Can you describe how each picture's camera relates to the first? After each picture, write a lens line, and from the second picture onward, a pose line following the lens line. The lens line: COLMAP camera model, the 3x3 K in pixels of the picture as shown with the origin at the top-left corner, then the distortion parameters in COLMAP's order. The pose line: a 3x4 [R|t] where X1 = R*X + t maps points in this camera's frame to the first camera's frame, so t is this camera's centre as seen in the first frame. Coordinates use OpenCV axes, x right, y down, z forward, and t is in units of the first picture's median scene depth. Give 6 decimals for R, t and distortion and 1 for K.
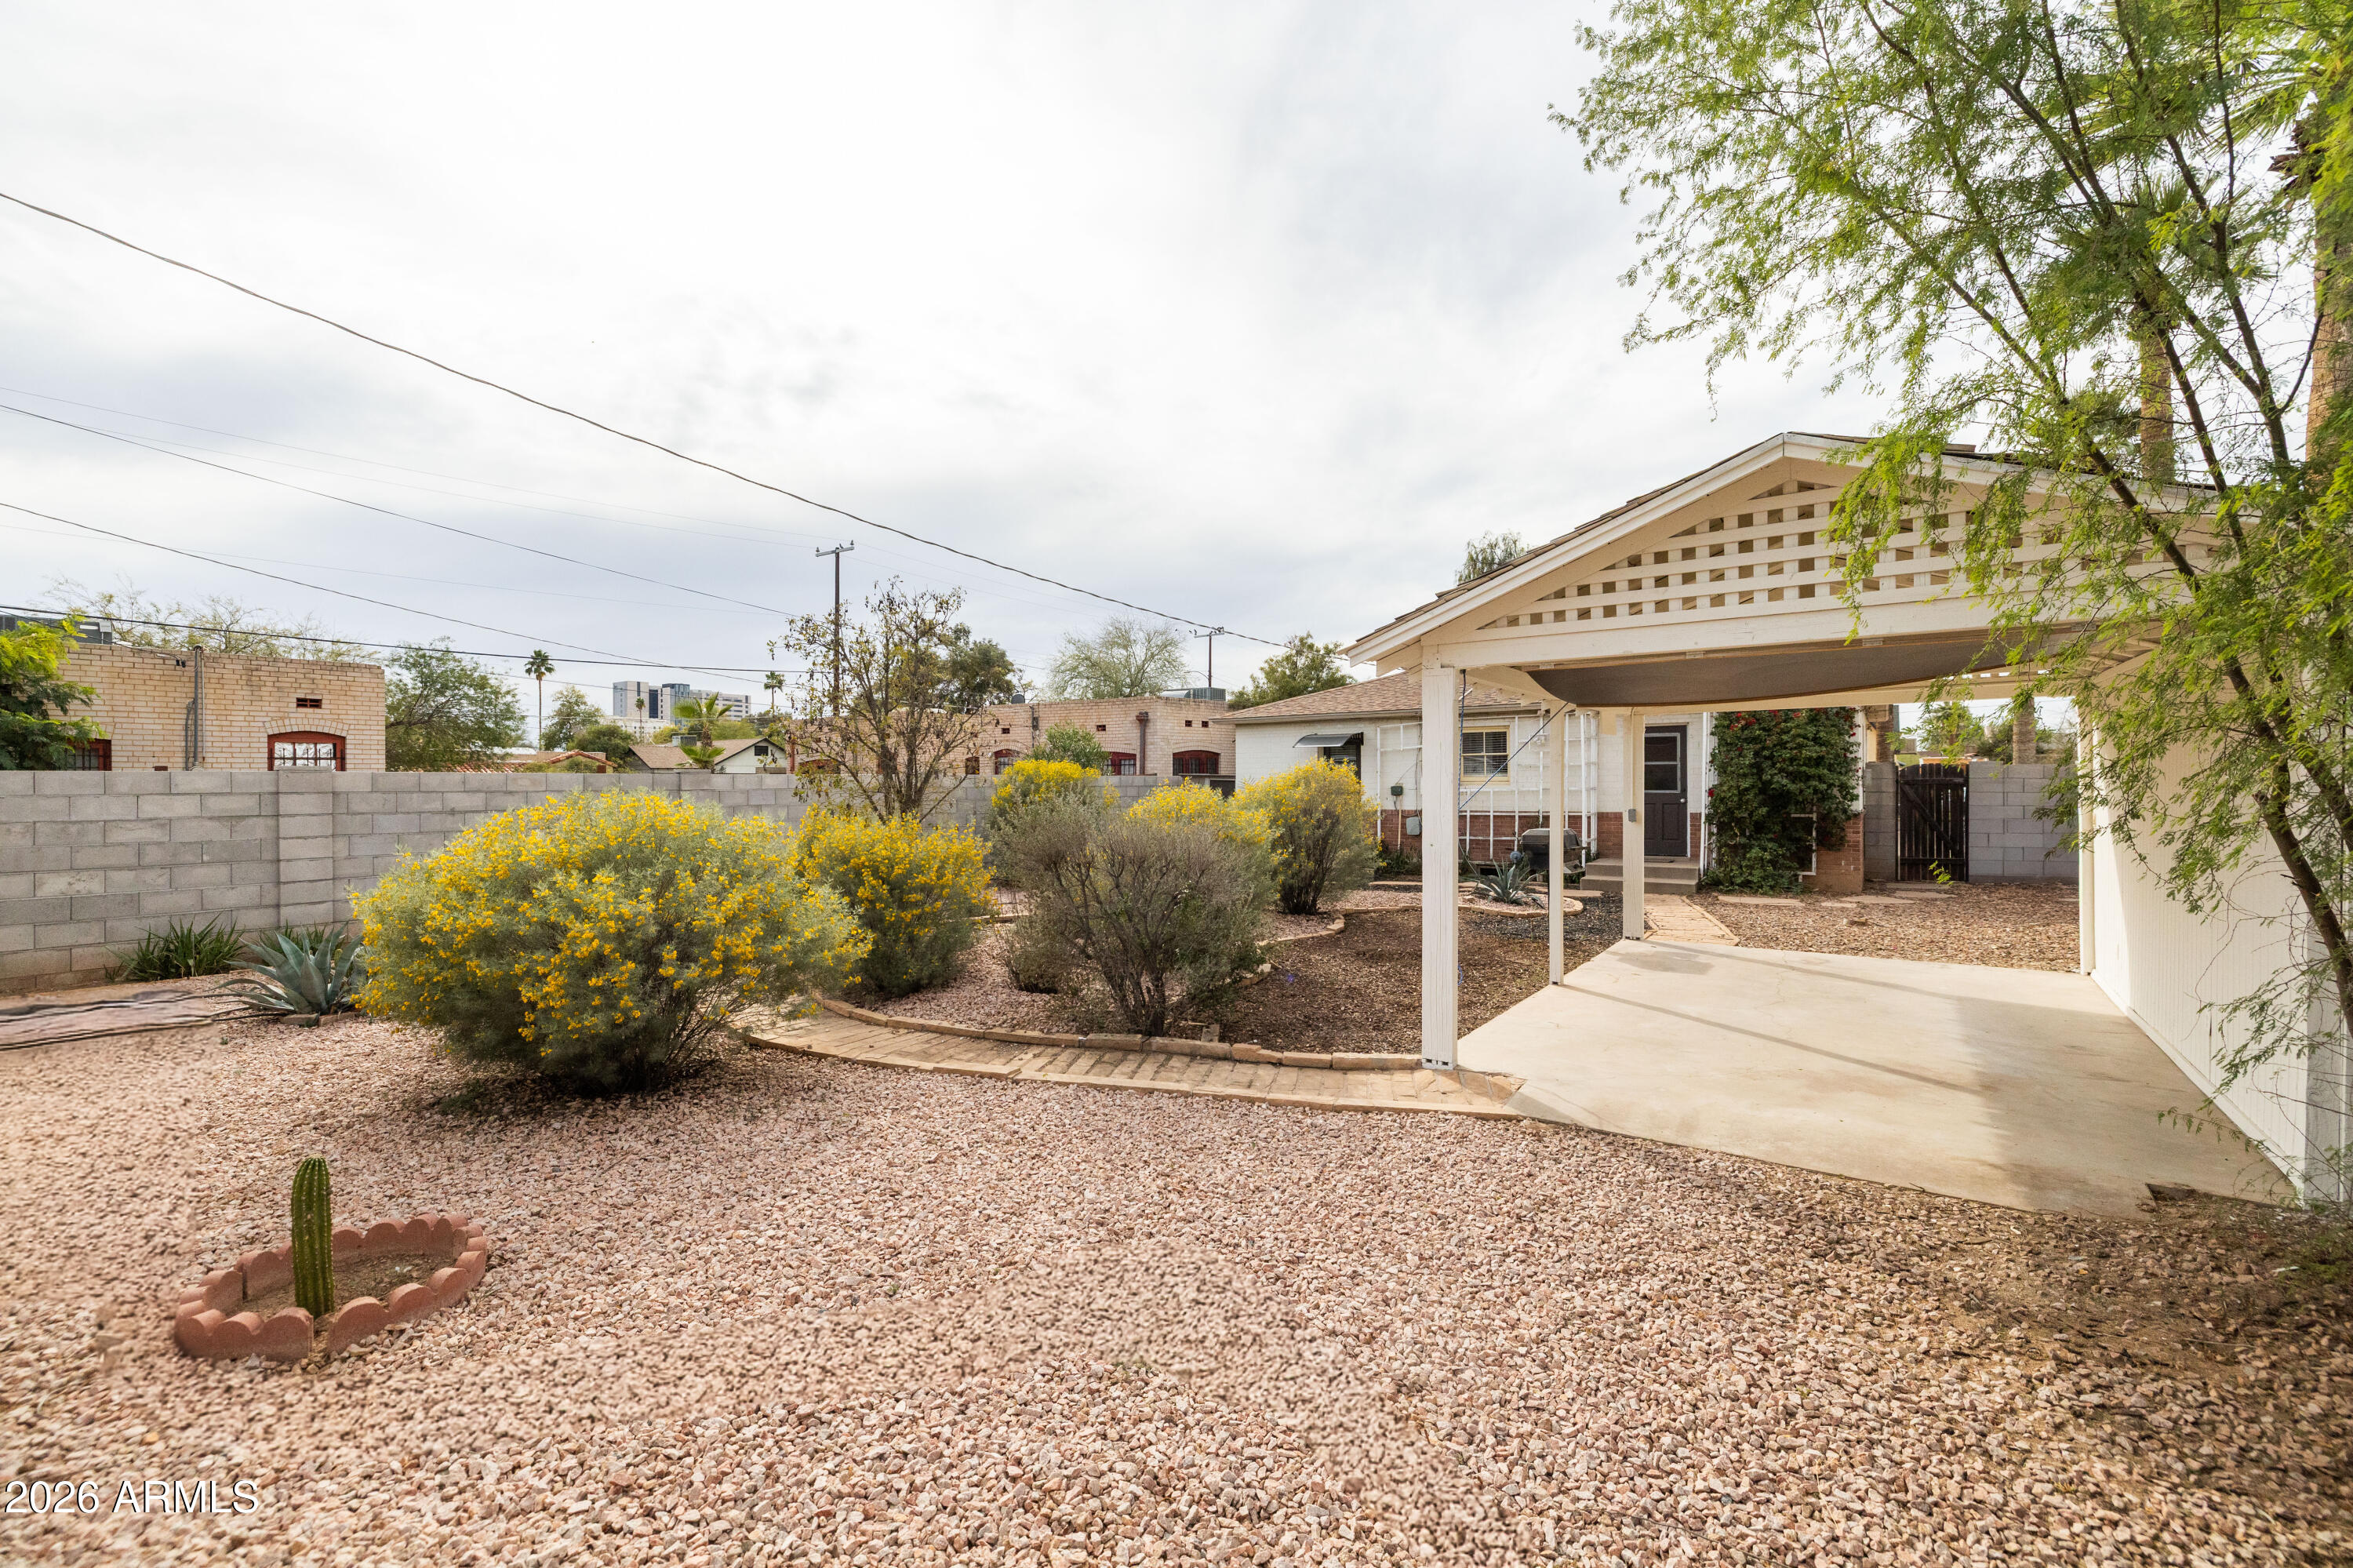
lens RADIAL K [[1014.8, 0, 1179.4], [0, 1014.8, 769.5], [0, 0, 1]] dist [-0.001080, 0.001205]
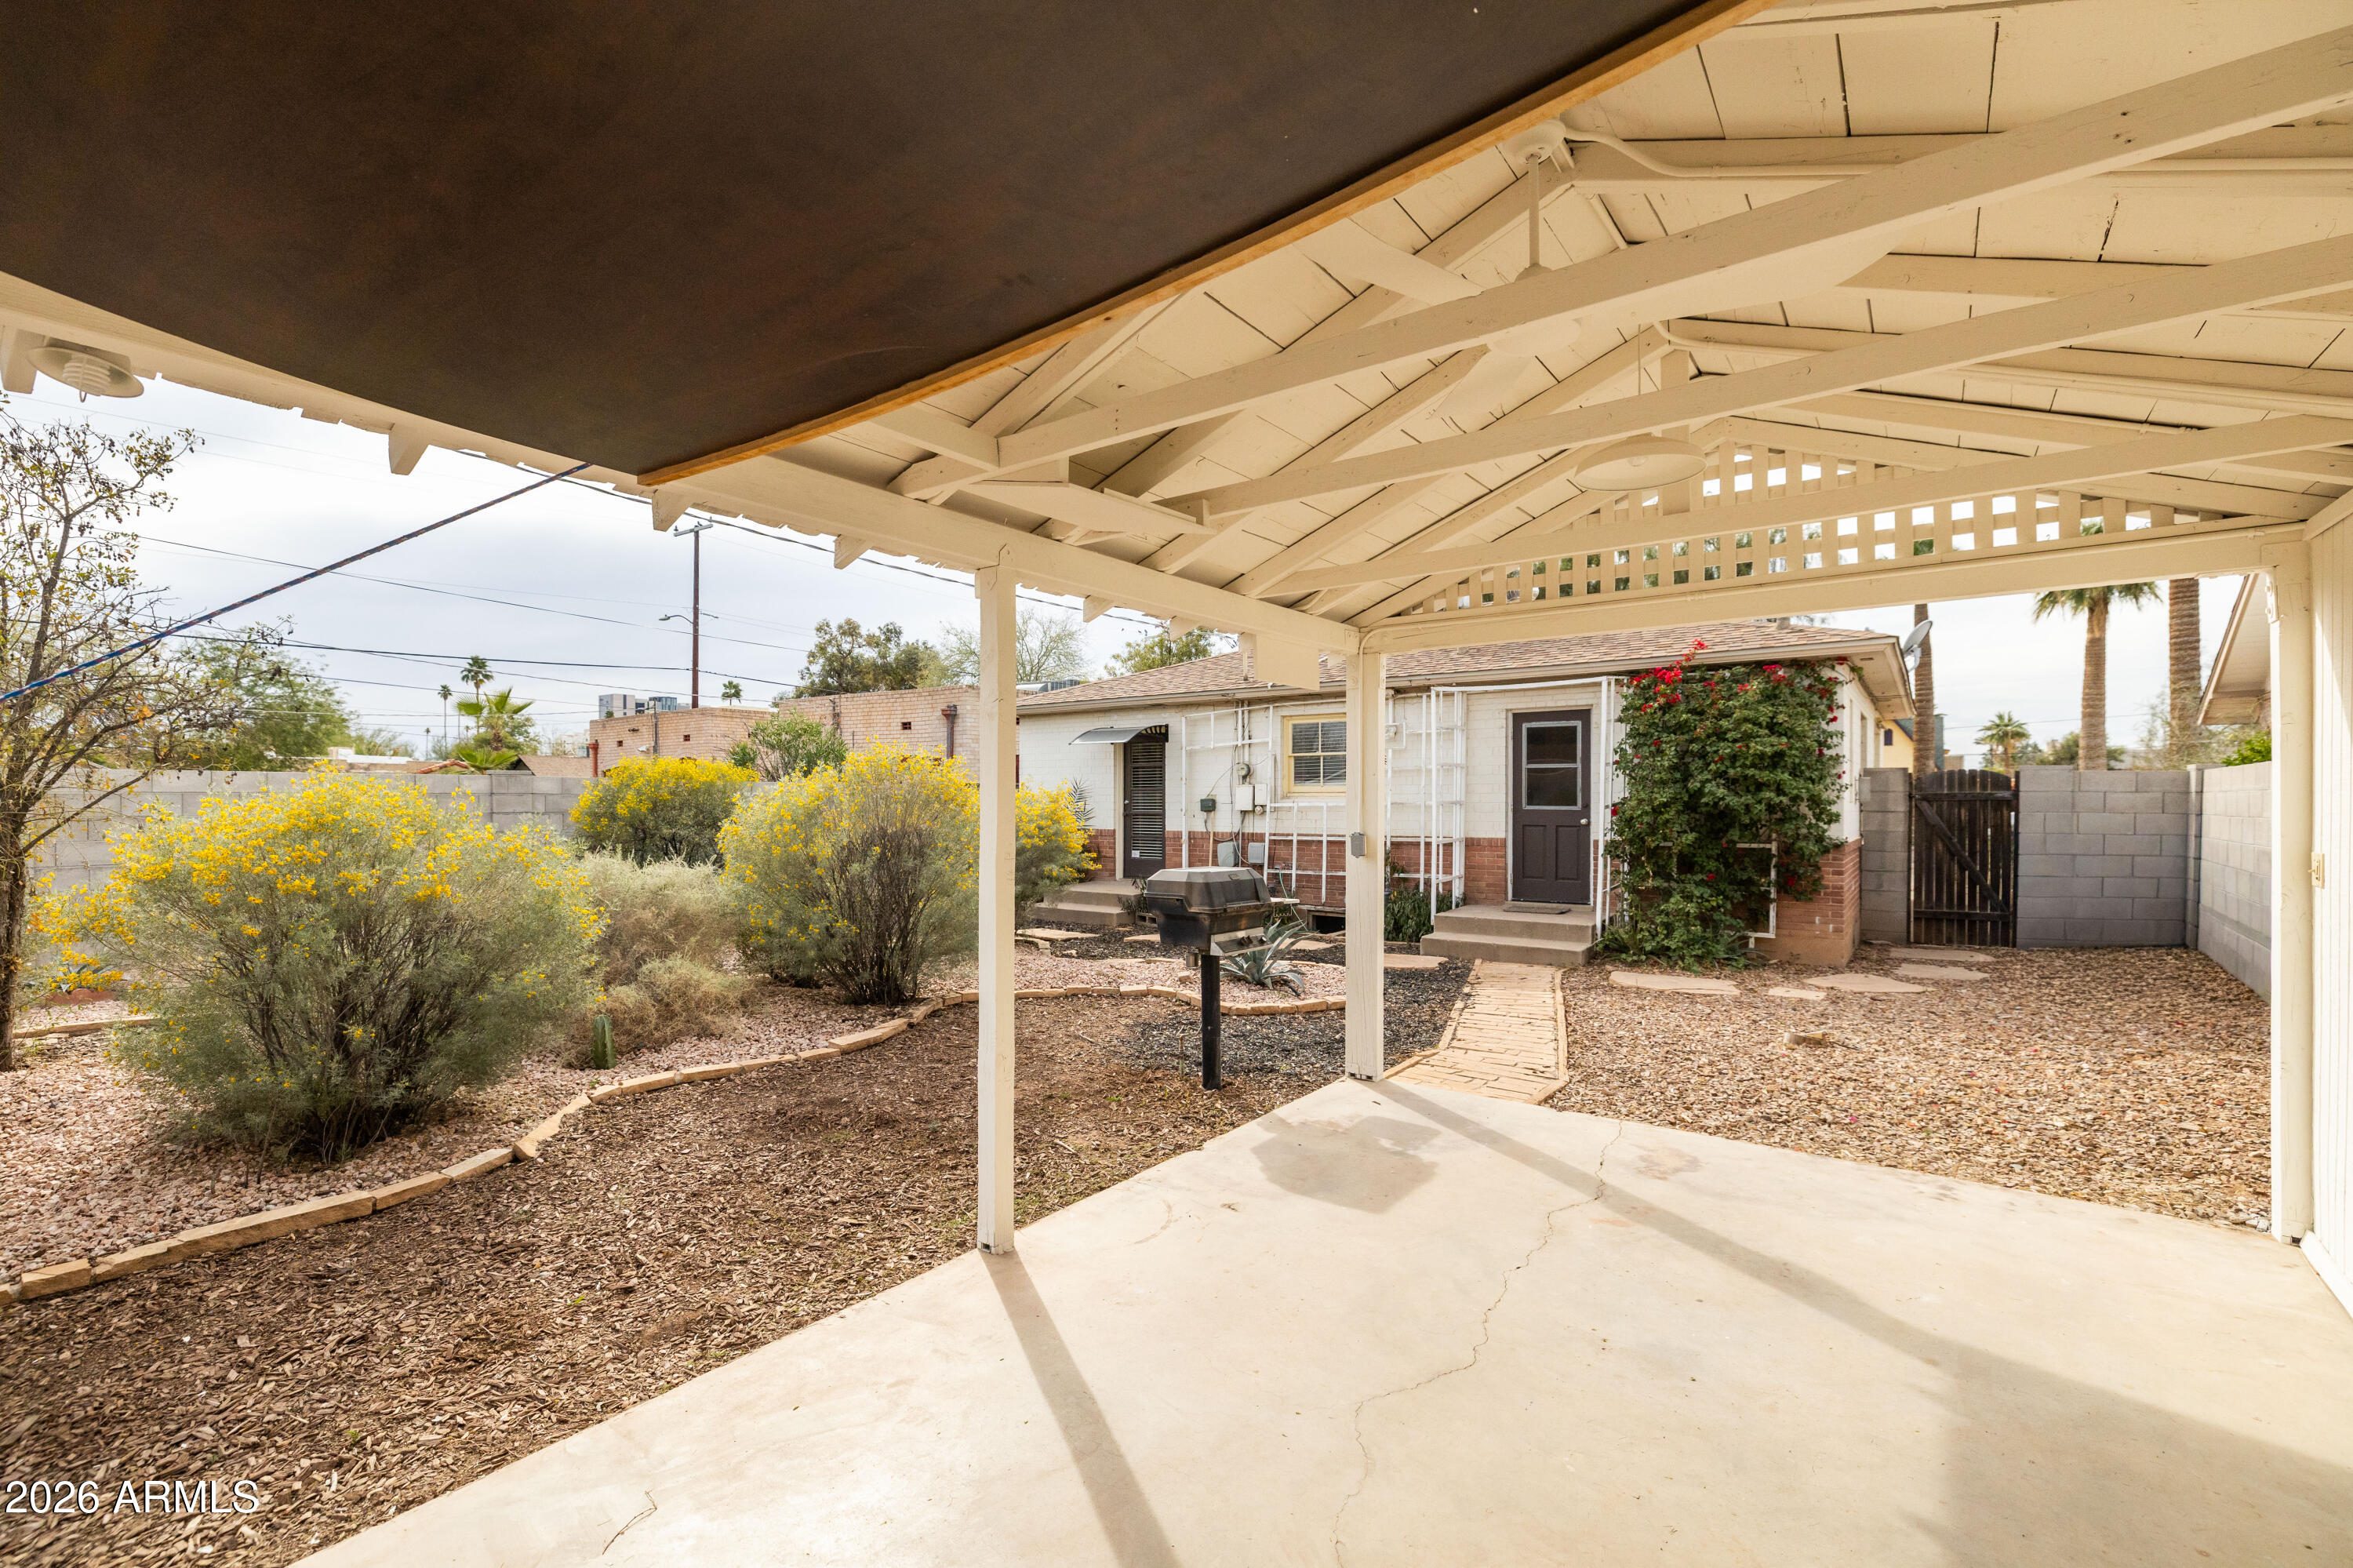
lens RADIAL K [[1014.8, 0, 1190.0], [0, 1014.8, 800.2], [0, 0, 1]] dist [-0.001080, 0.001205]
pose [[0.999558, 0.008029, -0.028624, 0.266454], [-0.007774, 0.999929, 0.009009, 0.012984], [0.028694, -0.008782, 0.999550, 0.335970]]
